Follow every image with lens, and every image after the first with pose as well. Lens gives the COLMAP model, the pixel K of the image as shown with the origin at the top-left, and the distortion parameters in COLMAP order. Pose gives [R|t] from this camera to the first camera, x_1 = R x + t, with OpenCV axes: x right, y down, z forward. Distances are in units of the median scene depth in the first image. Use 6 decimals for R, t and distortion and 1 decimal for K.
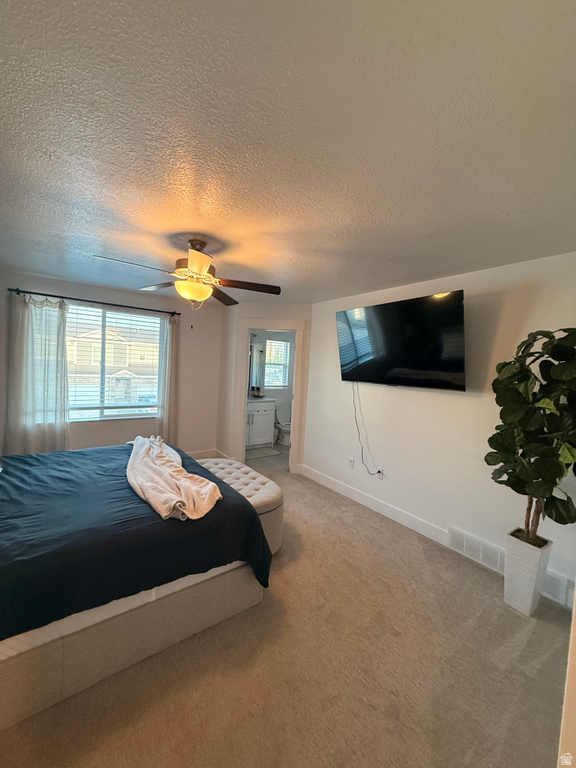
lens RADIAL K [[305.6, 0, 288.0], [0, 305.6, 384.0], [0, 0, 1]] dist [0.000025, 0.000283]
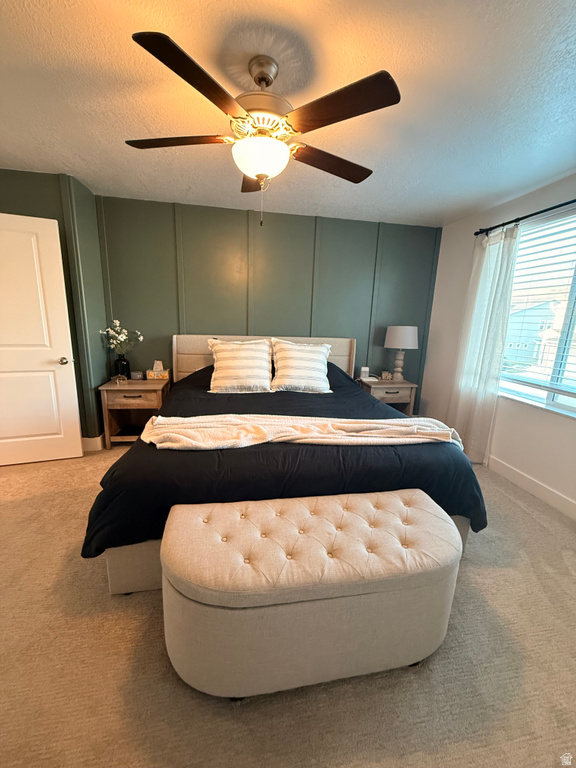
lens RADIAL K [[305.6, 0, 288.0], [0, 305.6, 384.0], [0, 0, 1]] dist [0.000025, 0.000283]
pose [[-0.454854, 0.120711, -0.882347, 0.166484], [-0.106183, 0.976353, 0.188309, 0.010251], [0.884213, 0.179343, -0.431281, 0.853211]]
